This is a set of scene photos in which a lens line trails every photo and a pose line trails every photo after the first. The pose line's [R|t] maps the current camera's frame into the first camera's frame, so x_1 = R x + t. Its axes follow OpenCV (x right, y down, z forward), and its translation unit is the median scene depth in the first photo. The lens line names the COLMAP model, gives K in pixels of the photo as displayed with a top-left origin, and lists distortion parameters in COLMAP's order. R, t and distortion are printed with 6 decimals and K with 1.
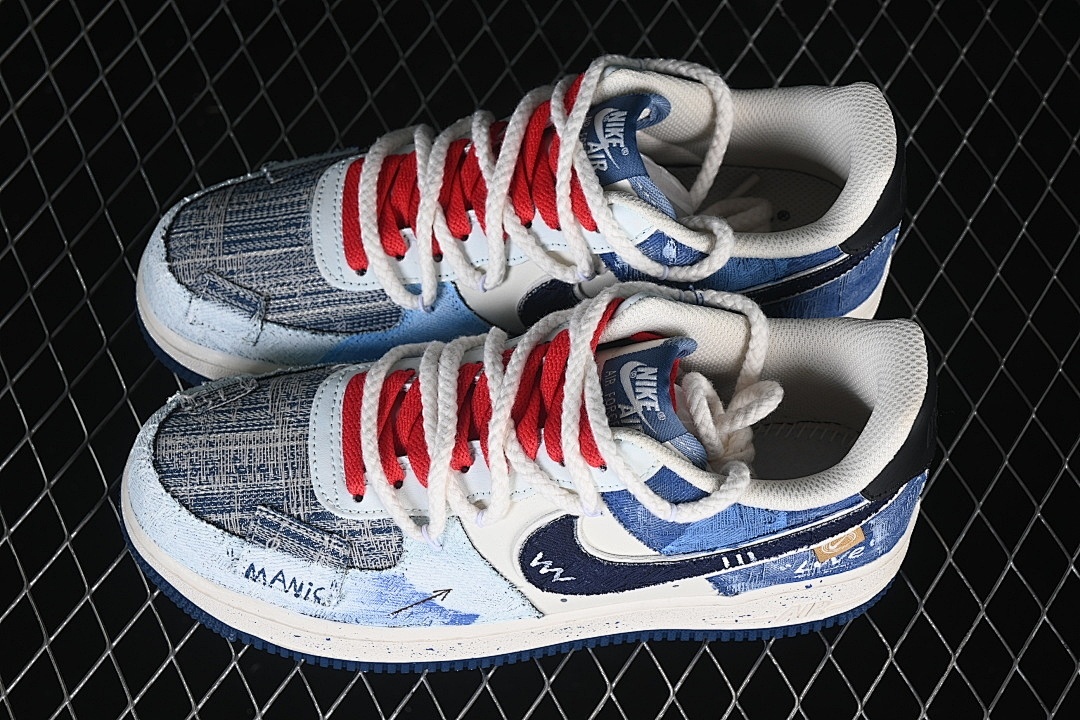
lens RADIAL K [[2377.4, 0, 540.0], [0, 2377.4, 360.0], [0, 0, 1]] dist [0.015139, 0.381110]
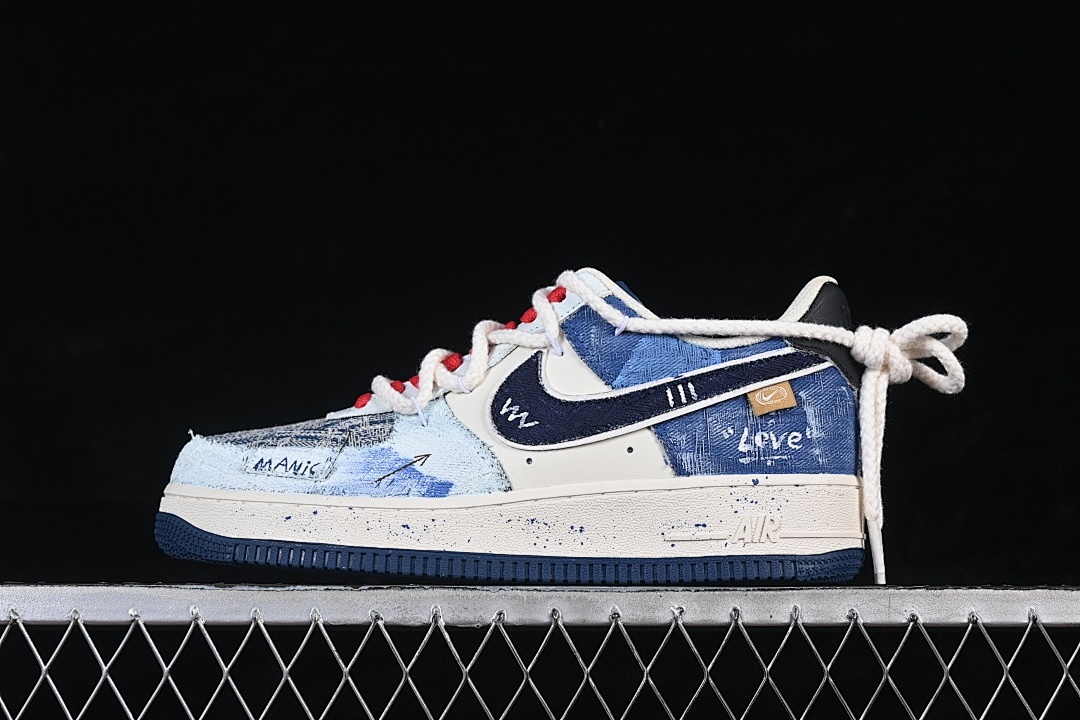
lens RADIAL K [[2377.4, 0, 540.0], [0, 2377.4, 360.0], [0, 0, 1]] dist [0.015139, 0.381110]
pose [[0.991426, -0.031464, -0.126823, 0.157387], [-0.103197, 0.406811, -0.907665, 1.089037], [0.080152, 0.912970, 0.400076, 0.511893]]
